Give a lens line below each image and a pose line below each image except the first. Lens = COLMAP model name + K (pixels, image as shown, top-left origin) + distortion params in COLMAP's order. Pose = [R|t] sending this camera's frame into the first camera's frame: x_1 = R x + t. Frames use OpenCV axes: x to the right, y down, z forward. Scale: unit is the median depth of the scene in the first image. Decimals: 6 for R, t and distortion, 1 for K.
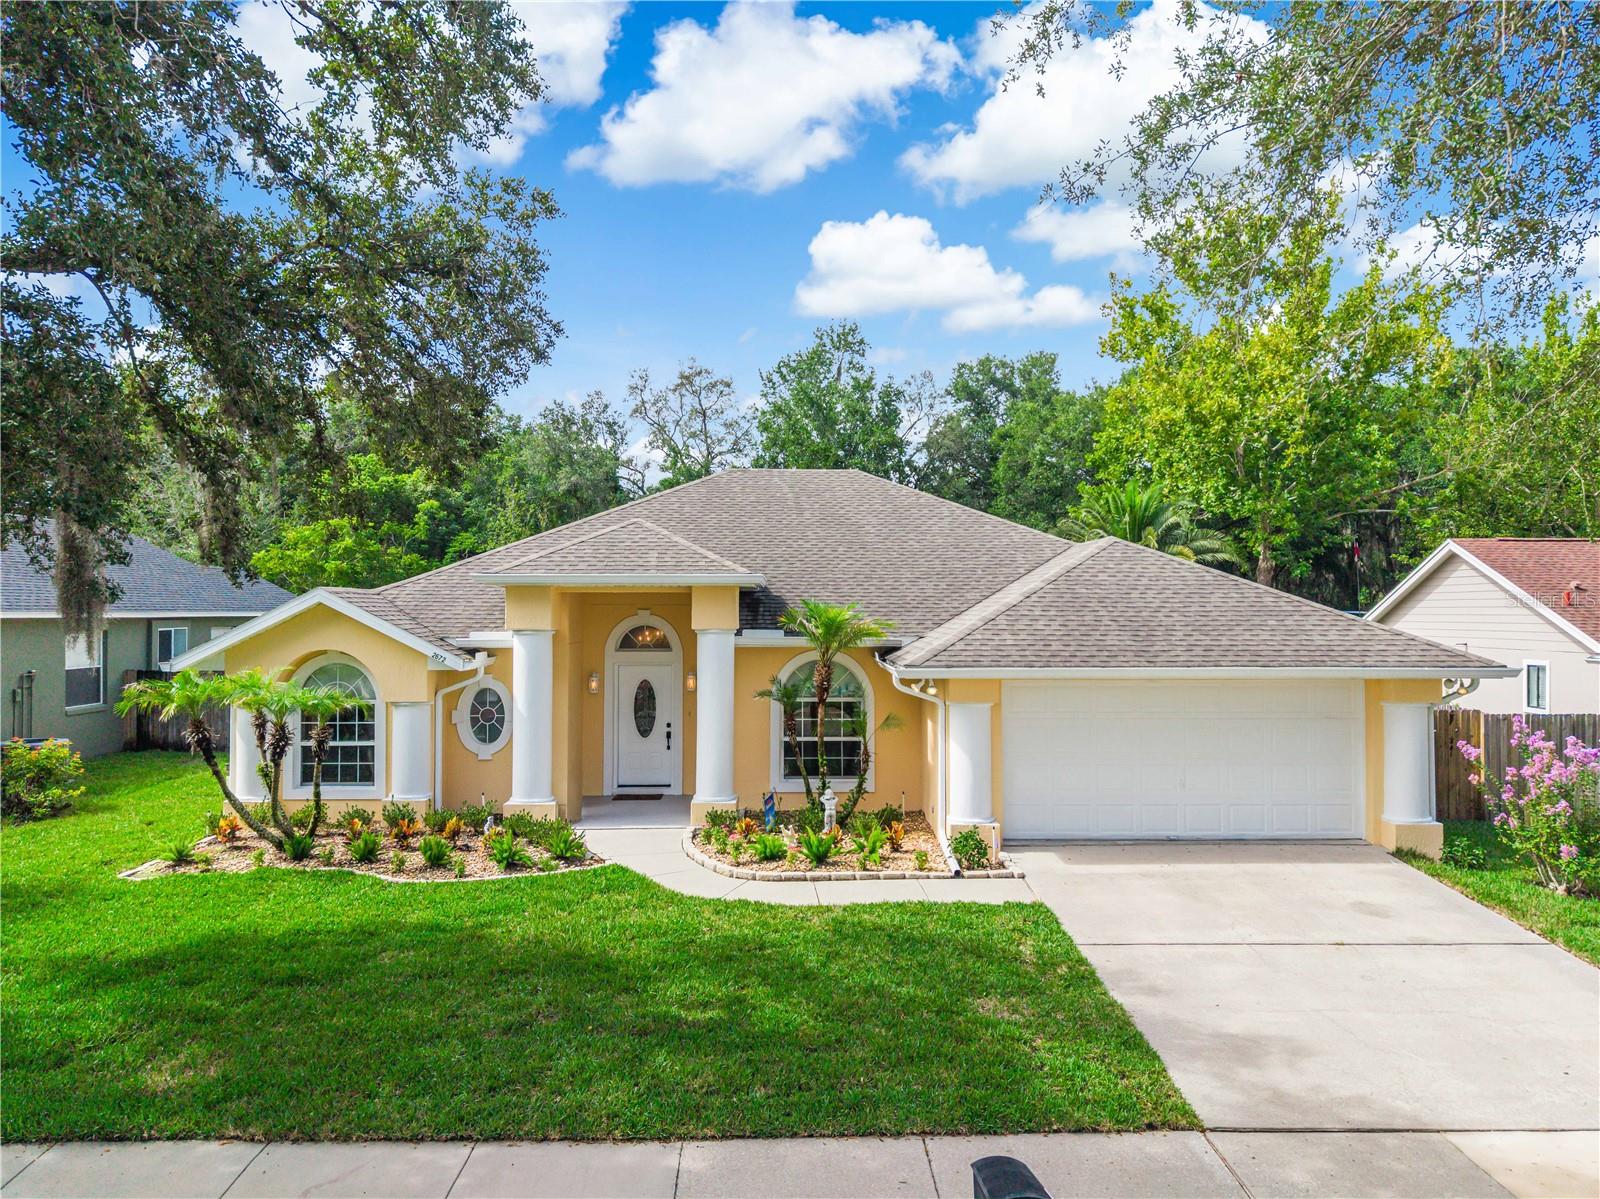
lens RADIAL K [[1088.6, 0, 802.9], [0, 1088.6, 591.5], [0, 0, 1]] dist [-0.007938, -0.000828]
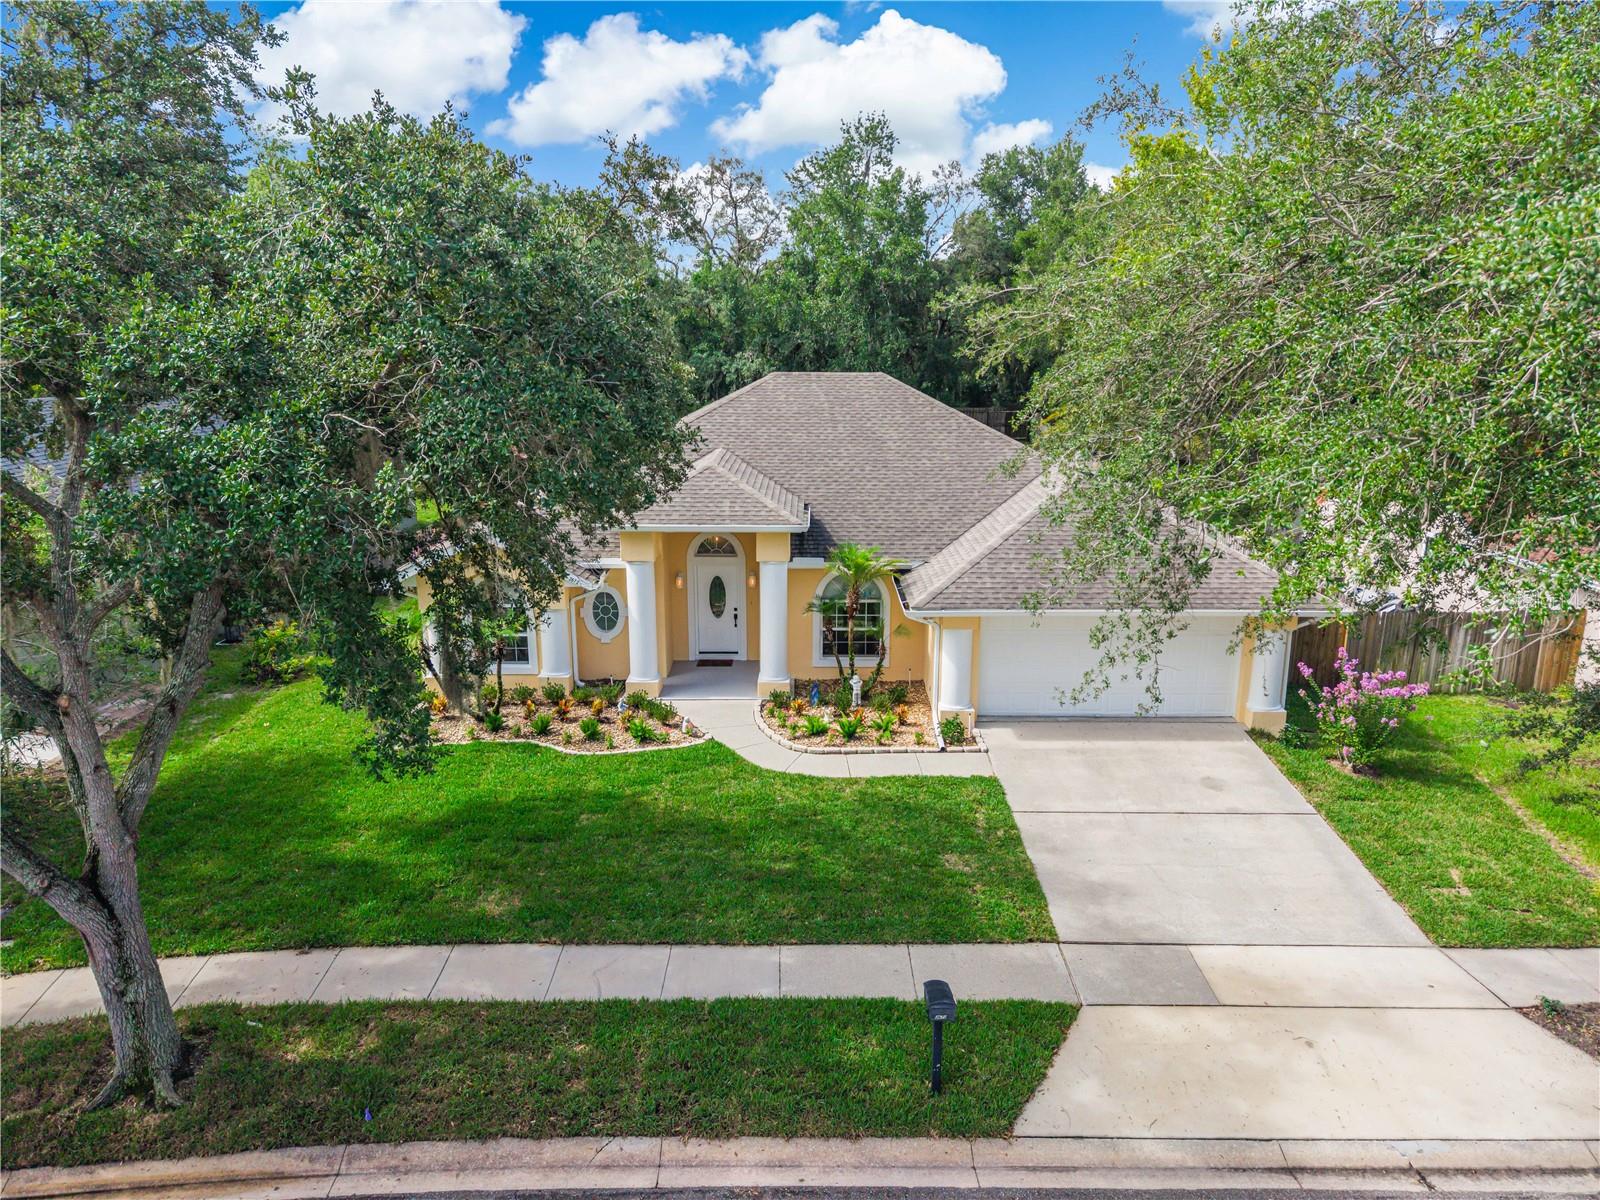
lens RADIAL K [[1088.6, 0, 796.5], [0, 1088.6, 605.9], [0, 0, 1]] dist [-0.007938, -0.000828]
pose [[0.999679, 0.006500, -0.024506, -0.022457], [0.000438, 0.962000, 0.273049, -0.331242], [0.025349, -0.272972, 0.961688, -0.376740]]
